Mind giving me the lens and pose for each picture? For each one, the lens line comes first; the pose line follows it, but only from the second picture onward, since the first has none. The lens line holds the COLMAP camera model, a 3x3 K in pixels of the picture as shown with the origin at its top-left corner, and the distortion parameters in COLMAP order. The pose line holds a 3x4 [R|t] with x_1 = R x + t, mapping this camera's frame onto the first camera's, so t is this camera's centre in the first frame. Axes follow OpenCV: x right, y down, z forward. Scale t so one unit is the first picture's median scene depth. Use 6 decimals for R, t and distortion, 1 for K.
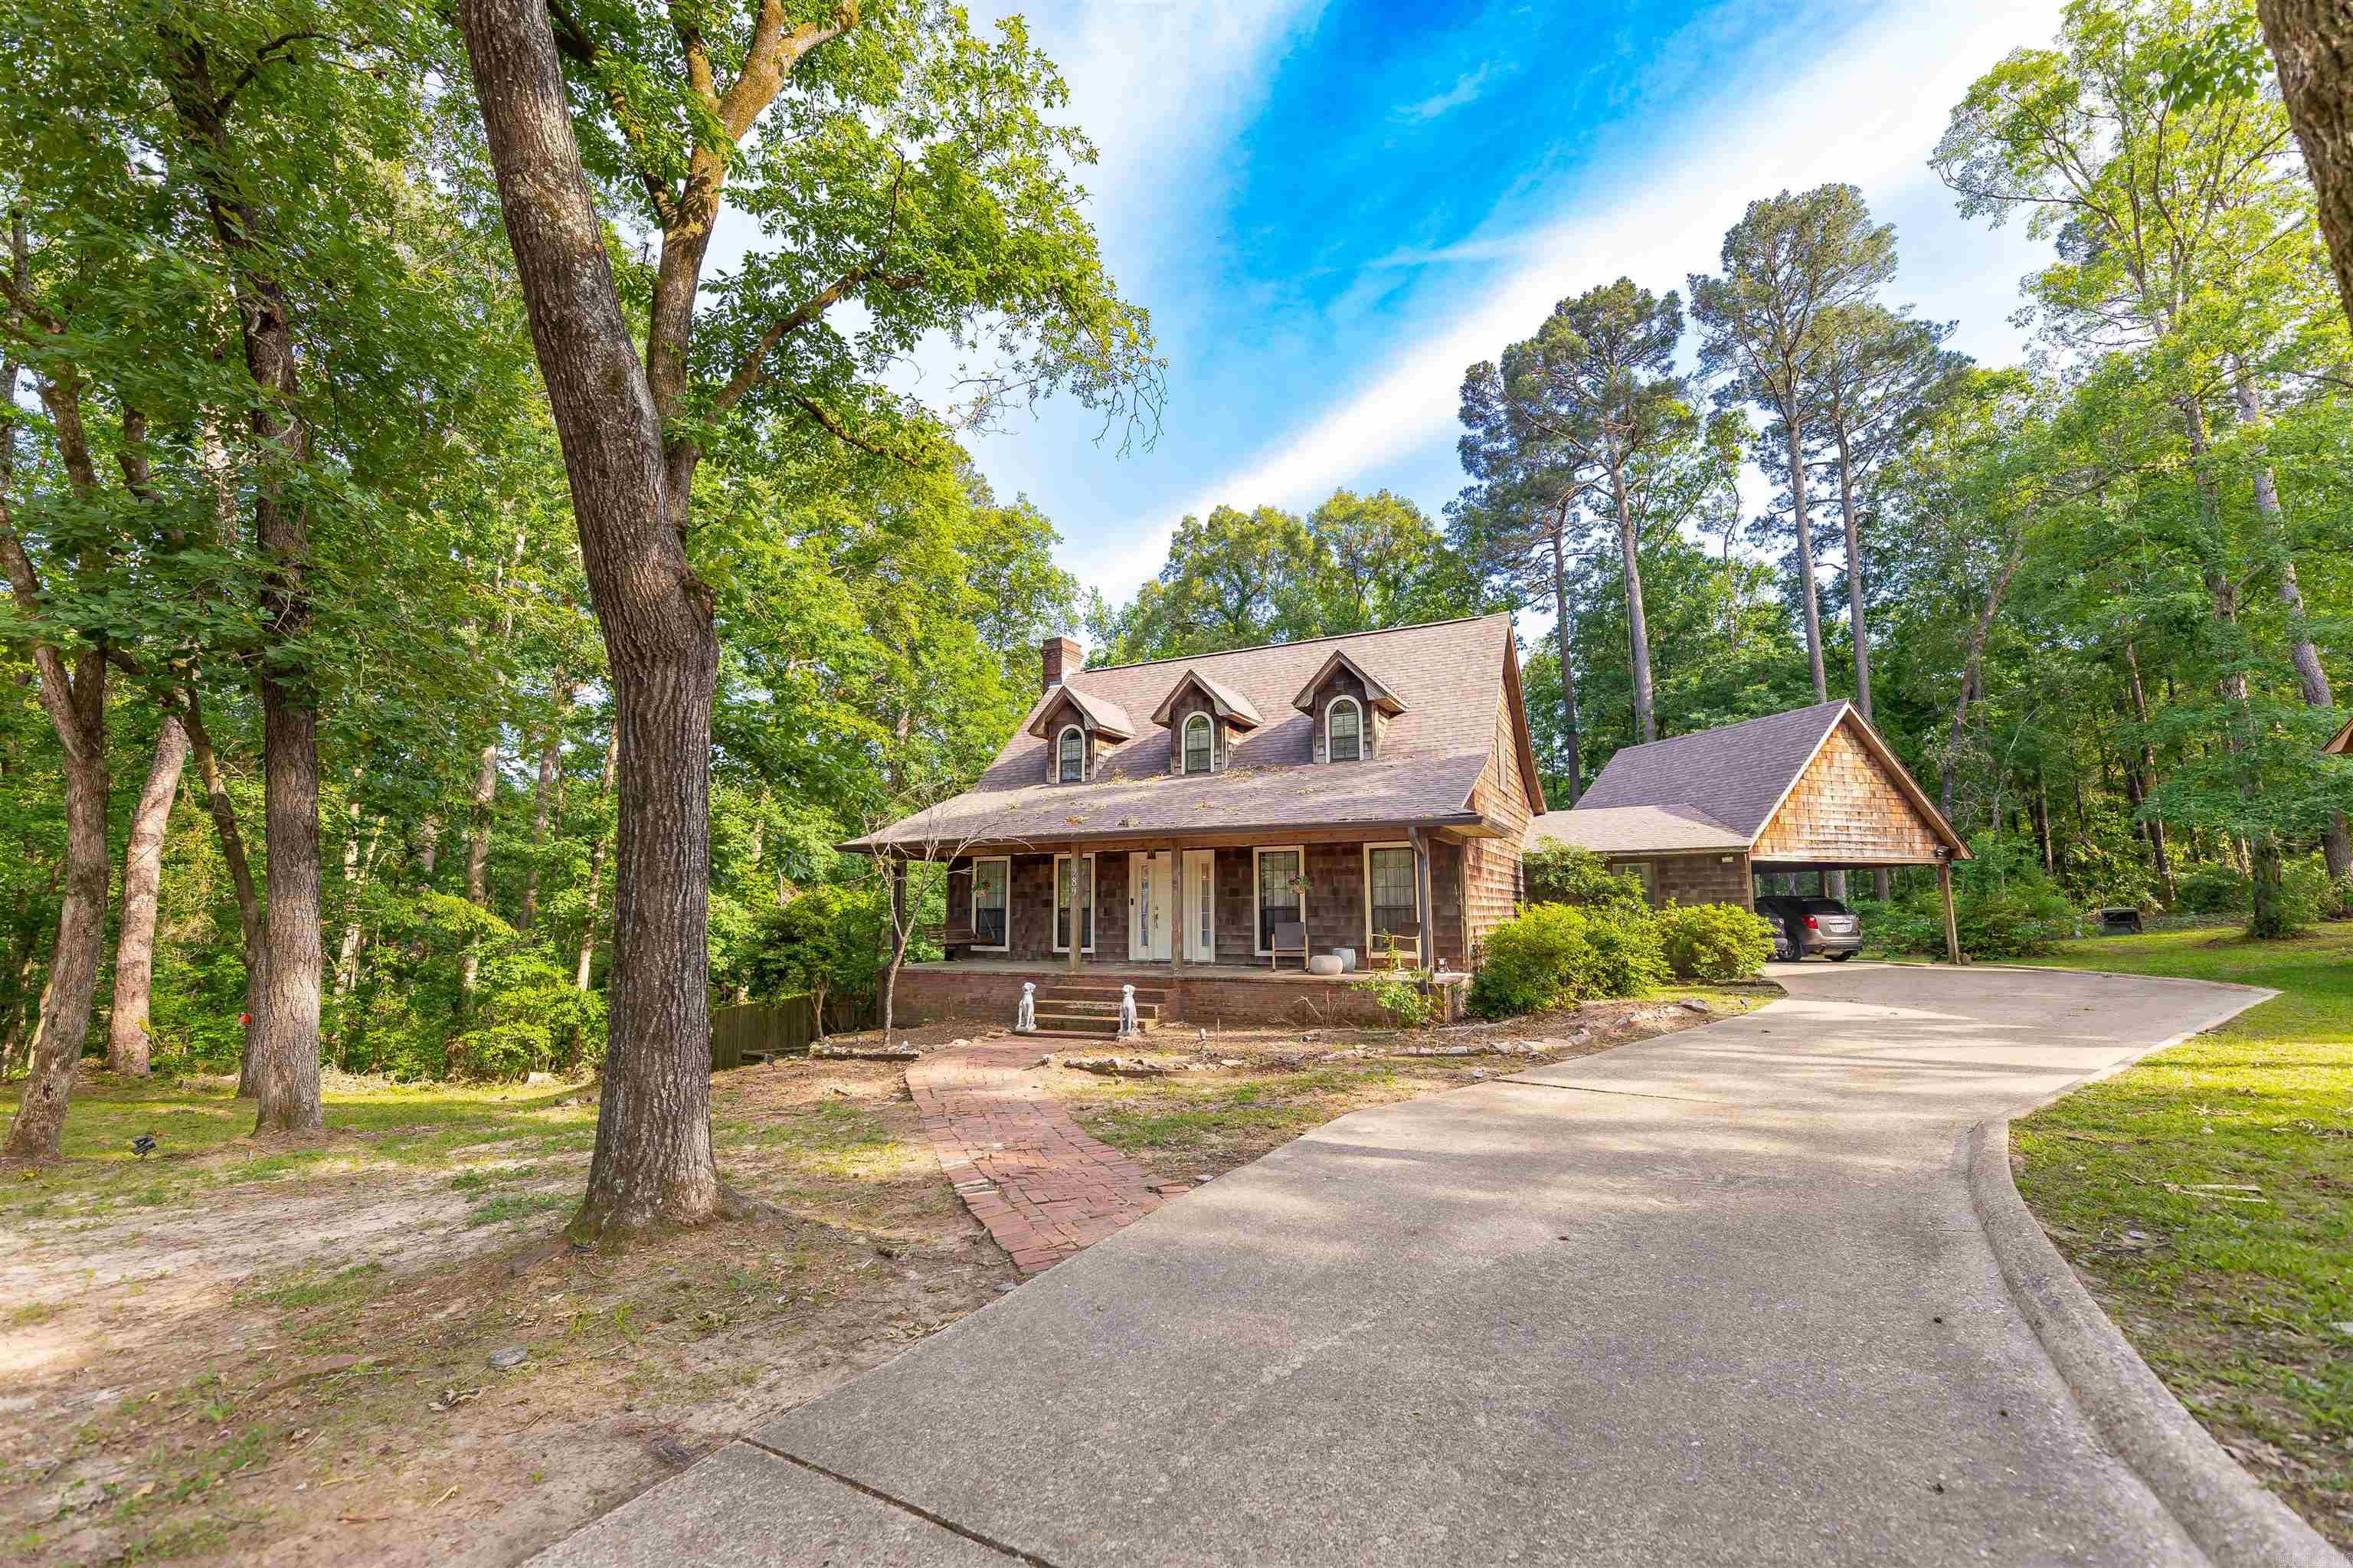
lens RADIAL K [[959.3, 0, 1190.0], [0, 959.3, 788.6], [0, 0, 1]] dist [-0.006709, 0.000157]
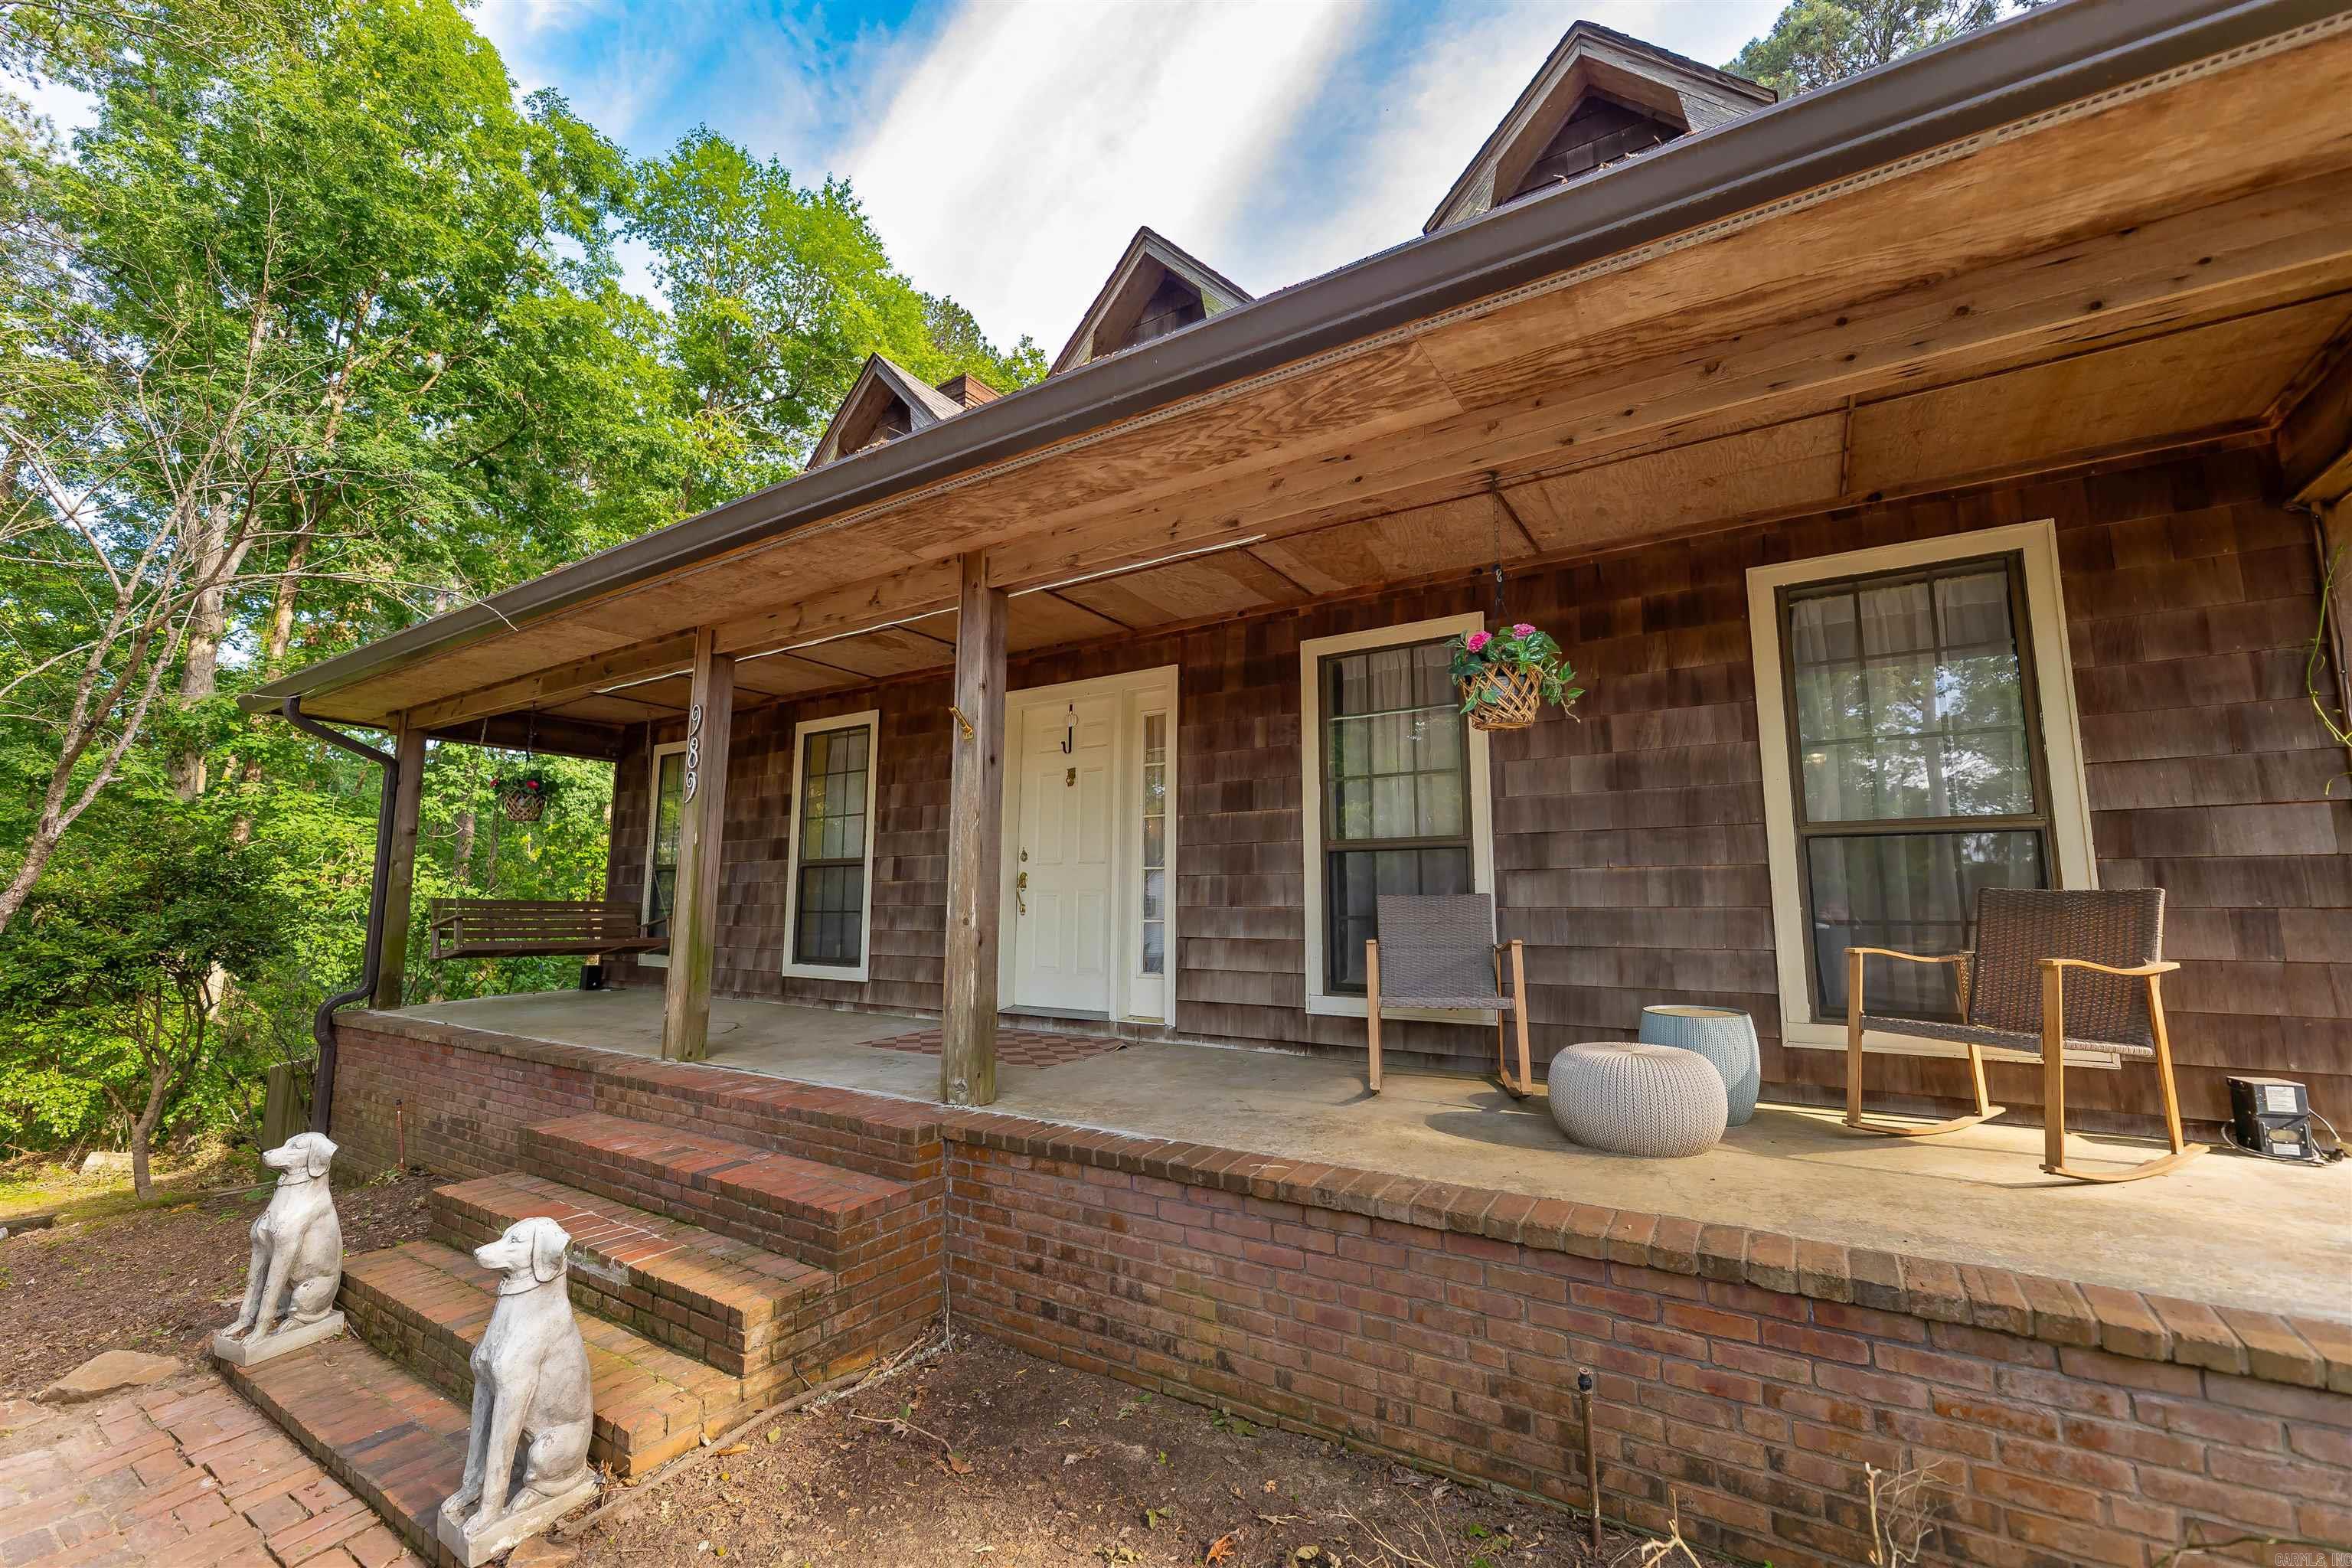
lens RADIAL K [[958.9, 0, 1167.4], [0, 958.9, 788.6], [0, 0, 1]] dist [-0.006709, 0.000157]
pose [[0.991292, -0.008385, -0.131415, 0.055748], [0.008755, 0.999959, 0.002239, 0.092537], [0.131391, -0.003370, 0.991325, 0.616900]]
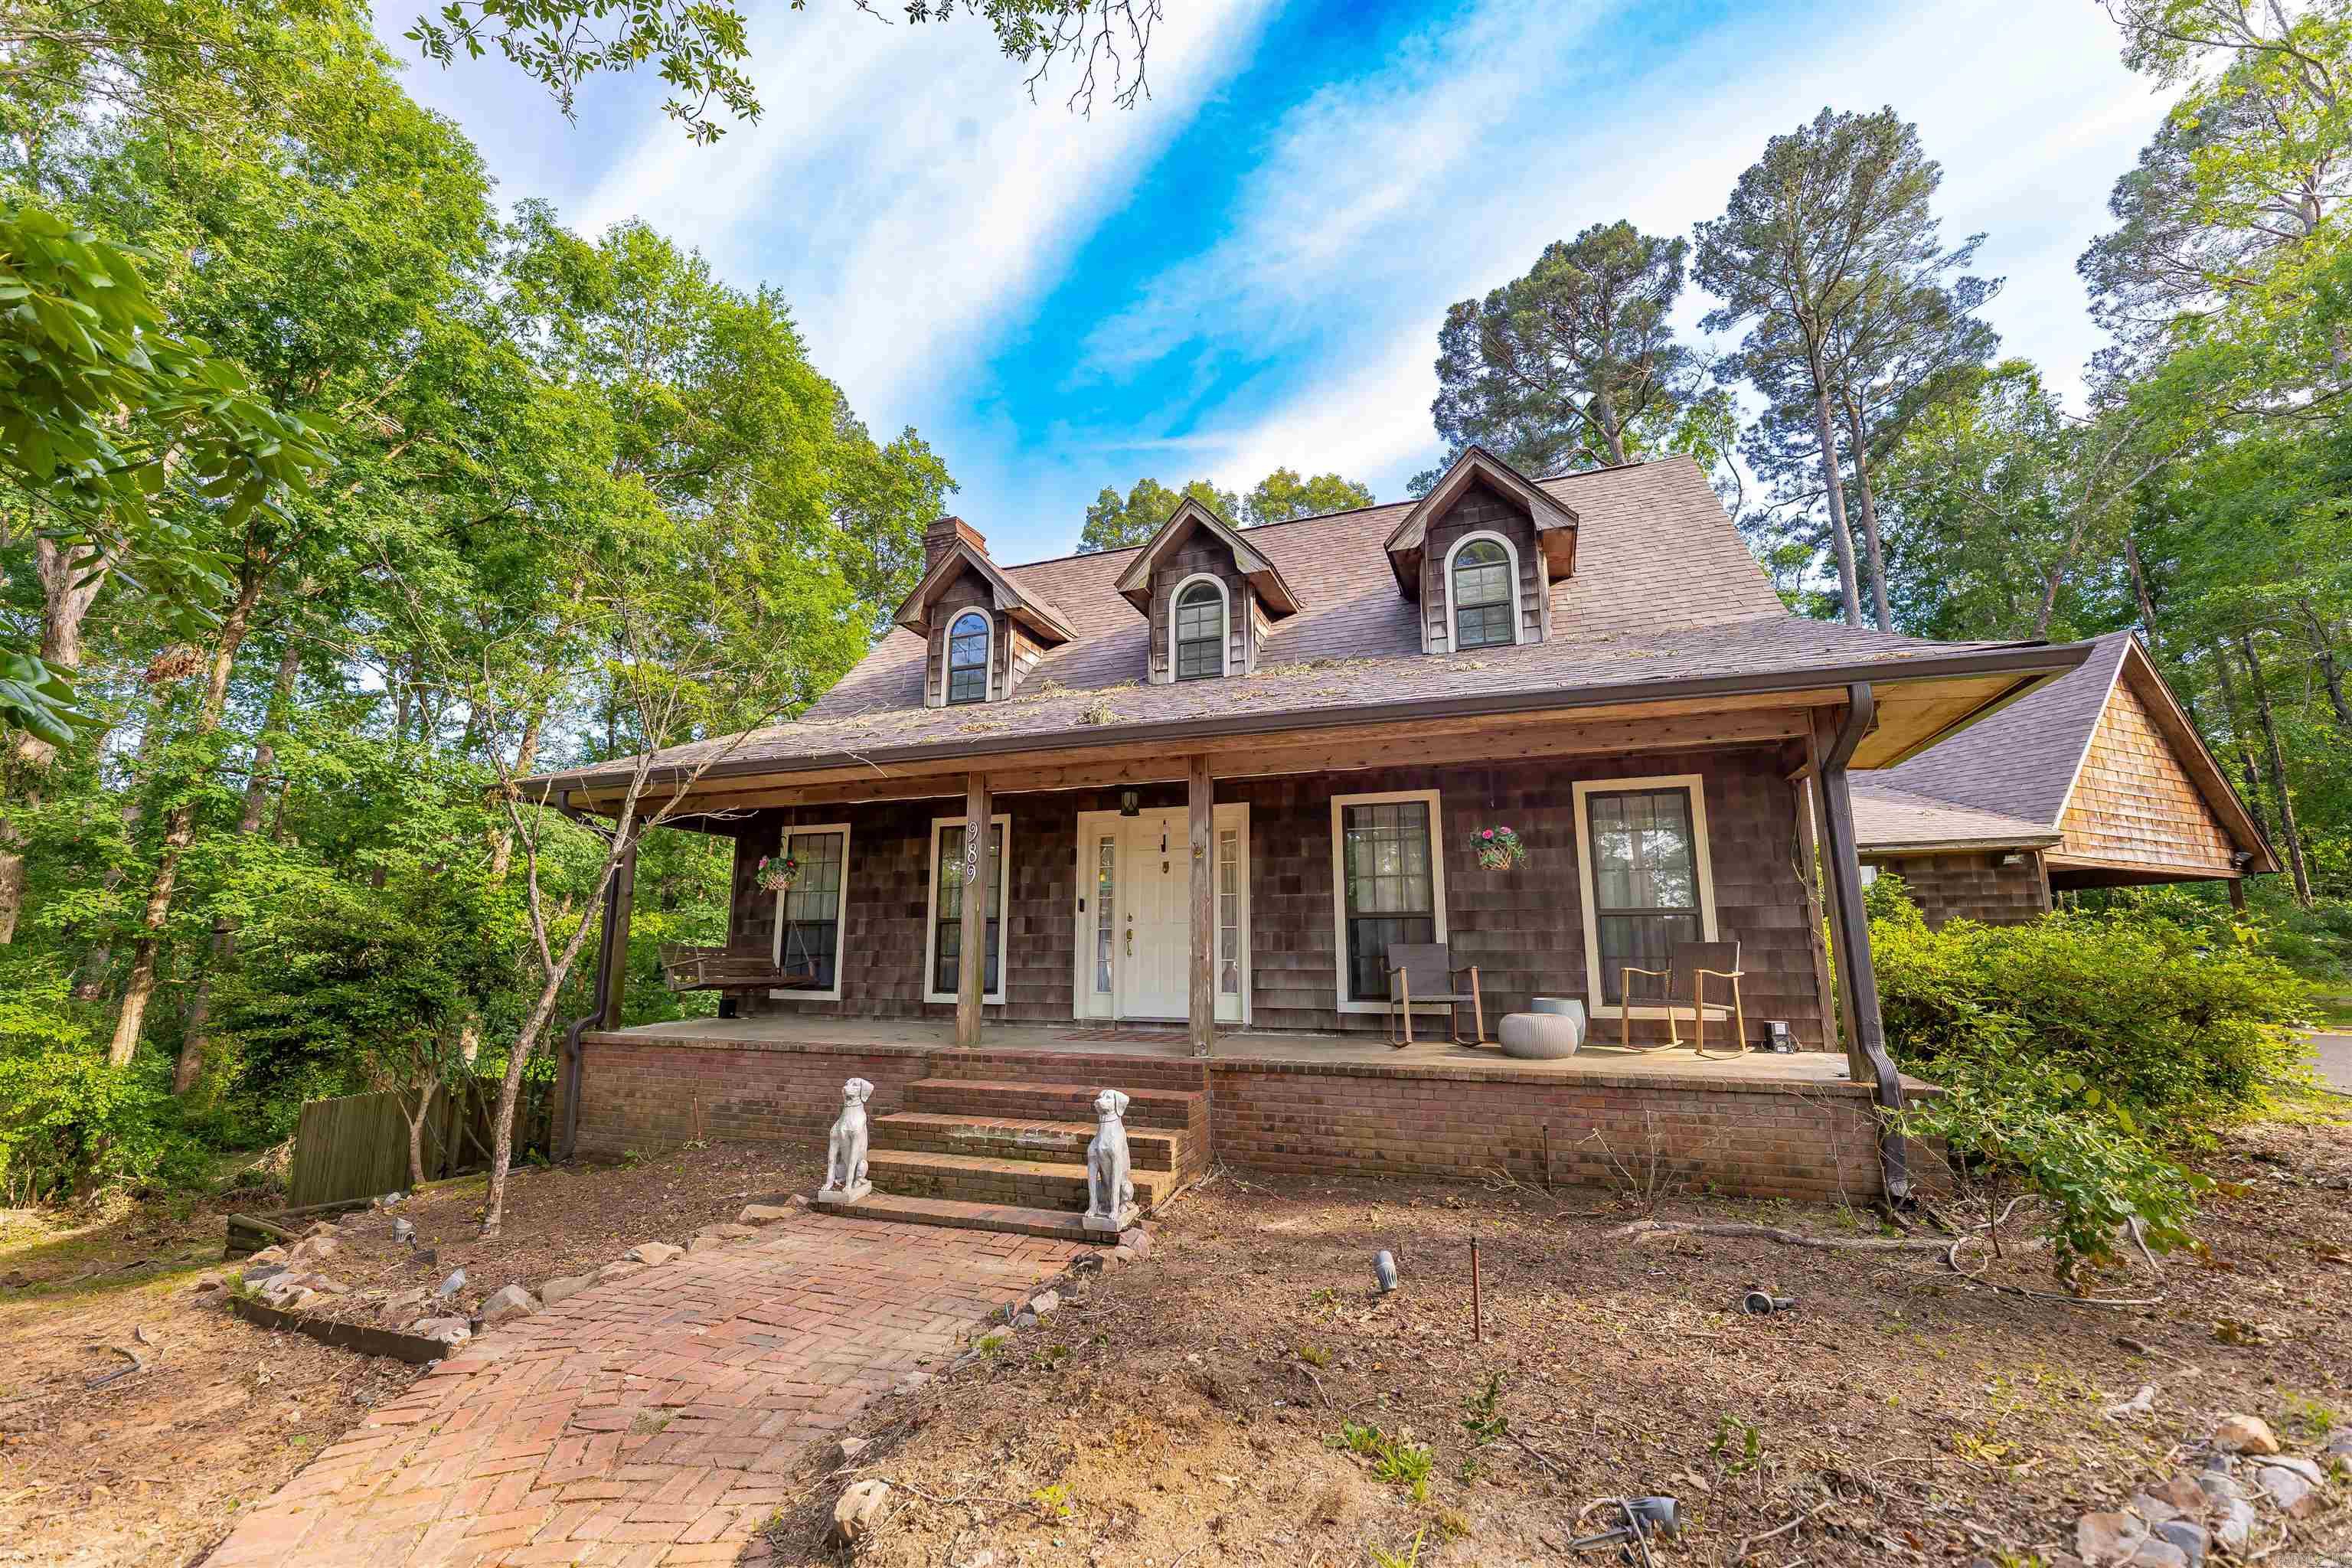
lens RADIAL K [[958.9, 0, 1163.4], [0, 958.9, 790.2], [0, 0, 1]] dist [-0.006709, 0.000157]
pose [[0.995862, 0.023410, 0.087815, -0.058906], [-0.019028, 0.998547, -0.050412, 0.075125], [-0.088867, 0.048532, 0.994860, 0.442240]]
